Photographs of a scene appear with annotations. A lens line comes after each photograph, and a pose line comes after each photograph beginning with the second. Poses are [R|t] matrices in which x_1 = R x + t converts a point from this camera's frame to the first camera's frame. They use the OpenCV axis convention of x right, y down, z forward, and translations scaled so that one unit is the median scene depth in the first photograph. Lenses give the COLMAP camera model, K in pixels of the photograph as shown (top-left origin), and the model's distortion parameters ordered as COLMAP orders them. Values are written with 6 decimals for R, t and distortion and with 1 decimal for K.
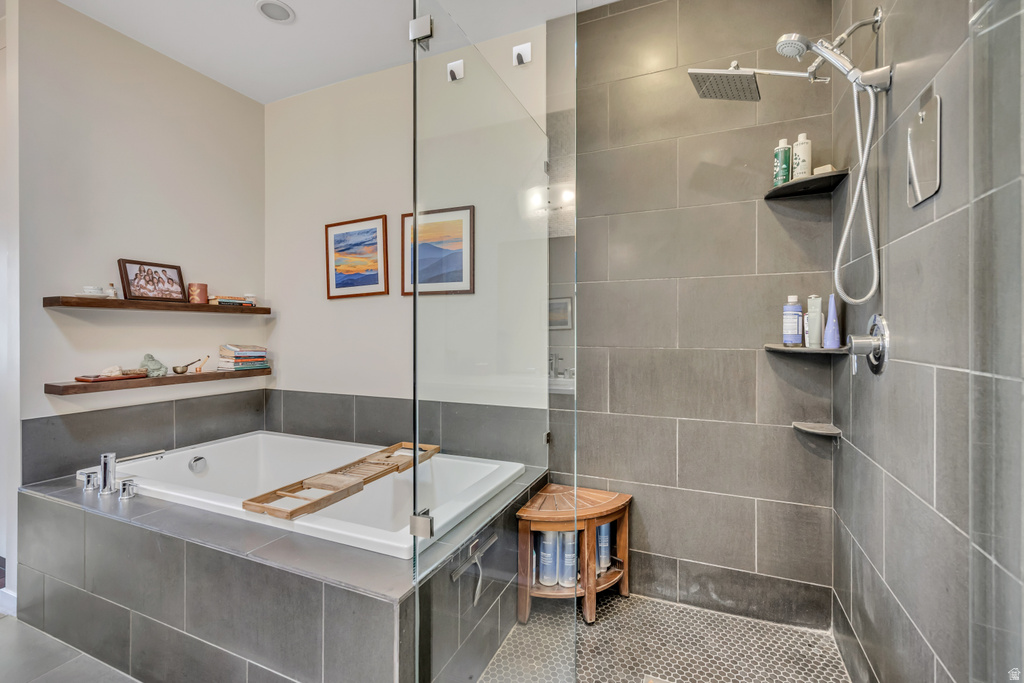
lens RADIAL K [[452.0, 0, 514.5], [0, 452.0, 335.3], [0, 0, 1]] dist [-0.000849, -0.000380]
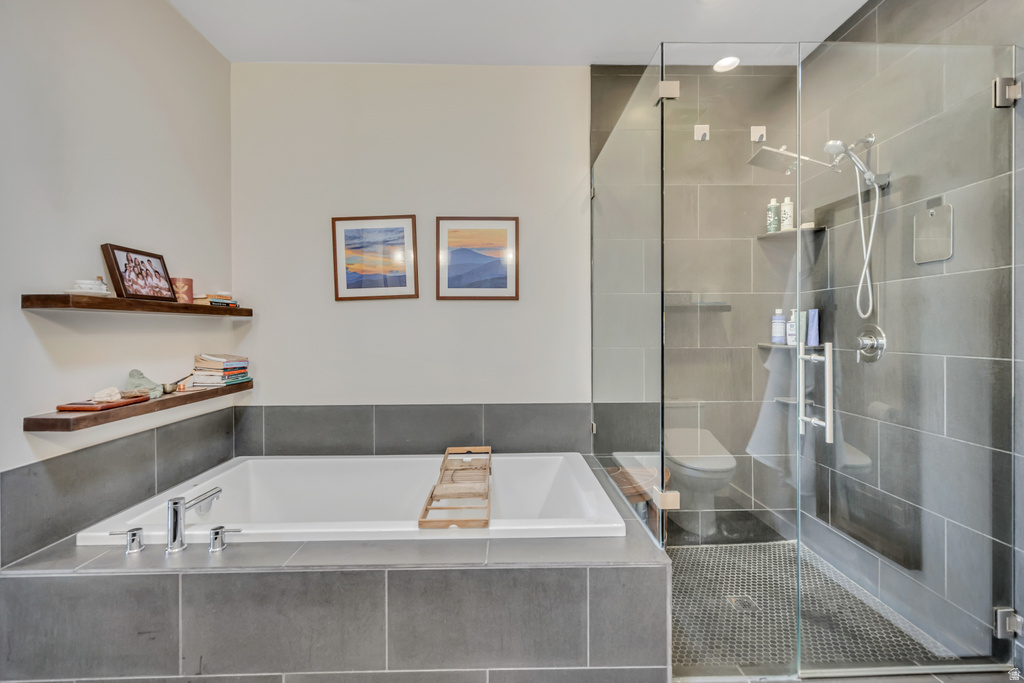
lens RADIAL K [[452.0, 0, 526.2], [0, 452.0, 333.4], [0, 0, 1]] dist [-0.000849, -0.000380]
pose [[0.907671, -0.008315, 0.419600, -0.524847], [0.008427, 0.999963, 0.001586, -0.015308], [-0.419598, 0.002096, 0.907708, 0.030092]]
